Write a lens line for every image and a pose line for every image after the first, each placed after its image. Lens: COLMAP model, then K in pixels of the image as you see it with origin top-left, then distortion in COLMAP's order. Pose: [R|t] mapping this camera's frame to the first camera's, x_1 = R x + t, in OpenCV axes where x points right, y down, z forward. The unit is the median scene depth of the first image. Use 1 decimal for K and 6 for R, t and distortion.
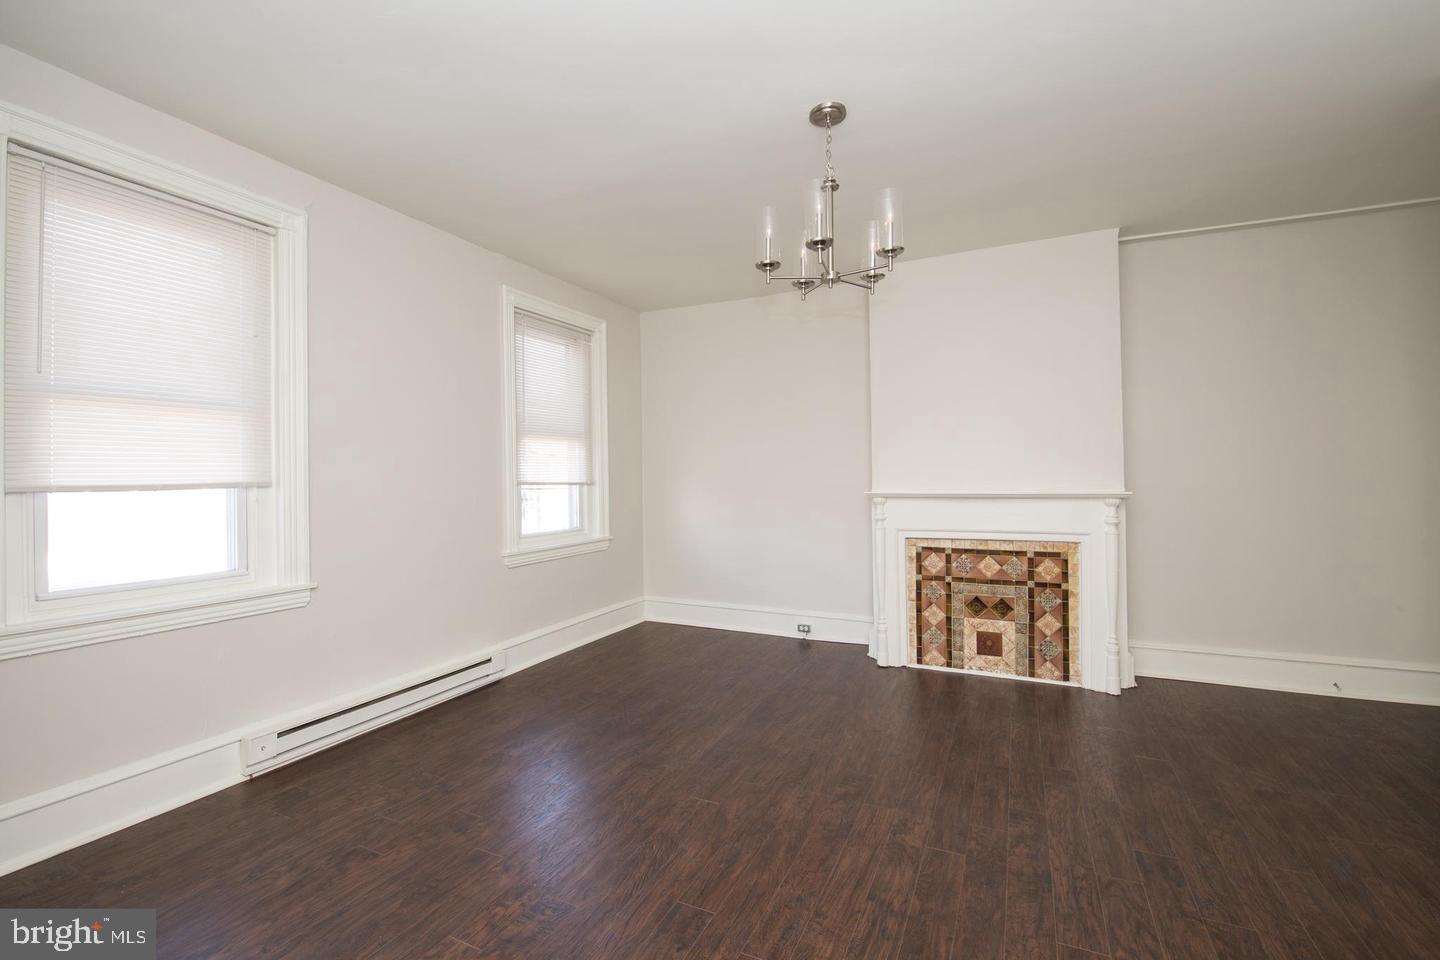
lens RADIAL K [[627.8, 0, 715.3], [0, 627.8, 473.3], [0, 0, 1]] dist [0.000224, -0.011413]
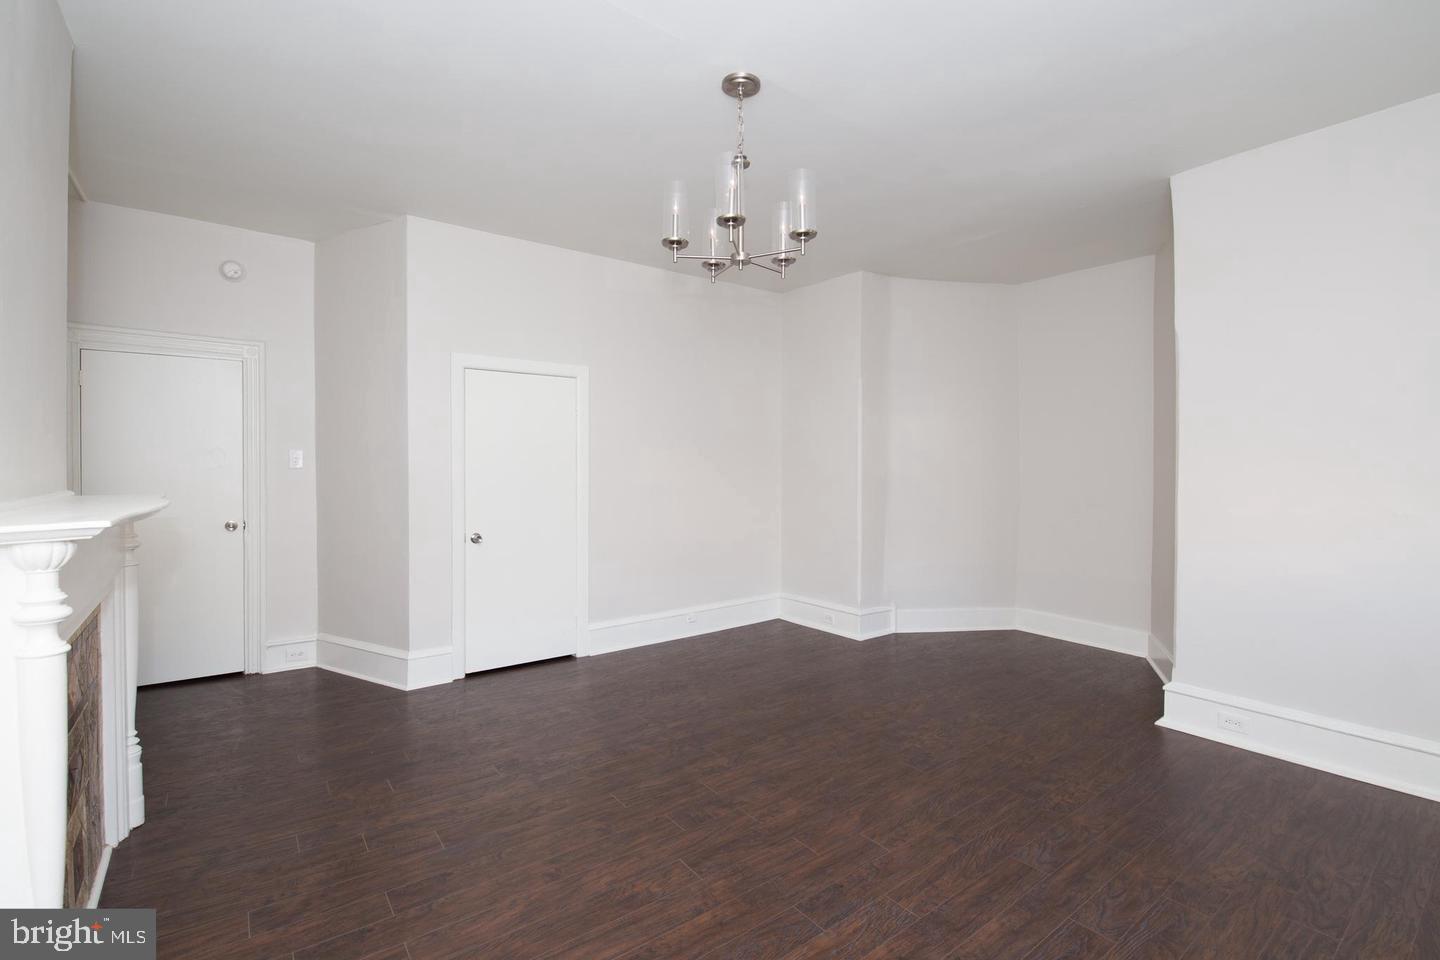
lens RADIAL K [[637.1, 0, 711.2], [0, 637.1, 473.9], [0, 0, 1]] dist [0.003182, -0.011466]
pose [[-0.885028, 0.001379, 0.465536, -0.230705], [0.002323, 0.999996, 0.001453, 0.011475], [-0.465533, 0.002368, -0.885028, 1.917432]]
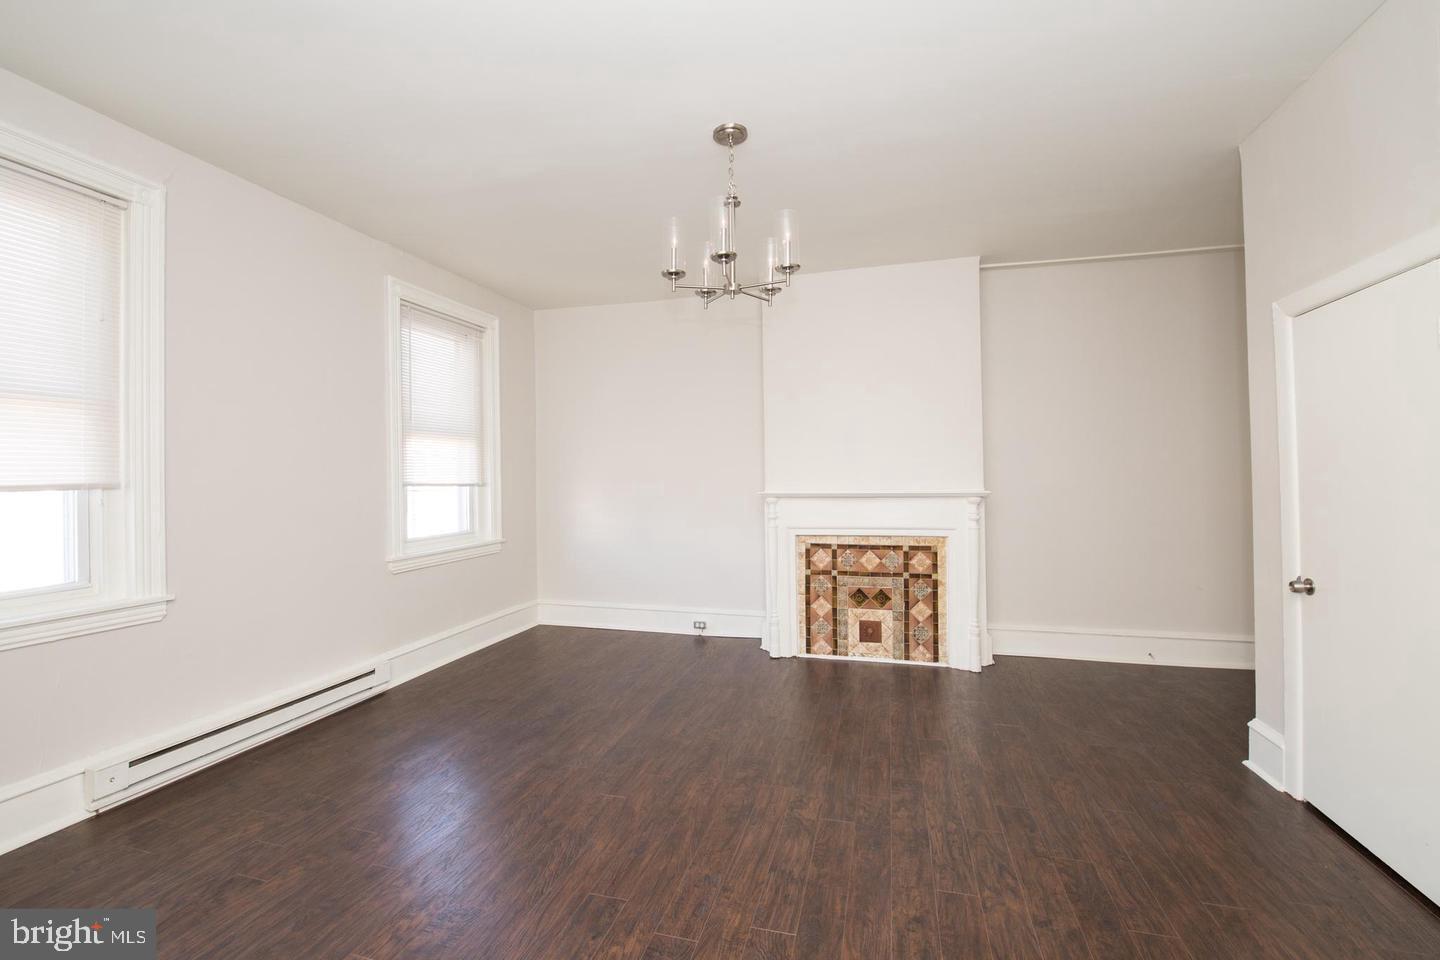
lens RADIAL K [[627.8, 0, 715.3], [0, 627.8, 473.3], [0, 0, 1]] dist [0.000224, -0.011413]
pose [[0.984064, 0.001290, 0.177810, -0.032303], [-0.000972, 0.999998, -0.001879, 0.000288], [-0.177812, 0.001677, 0.984063, -0.033527]]
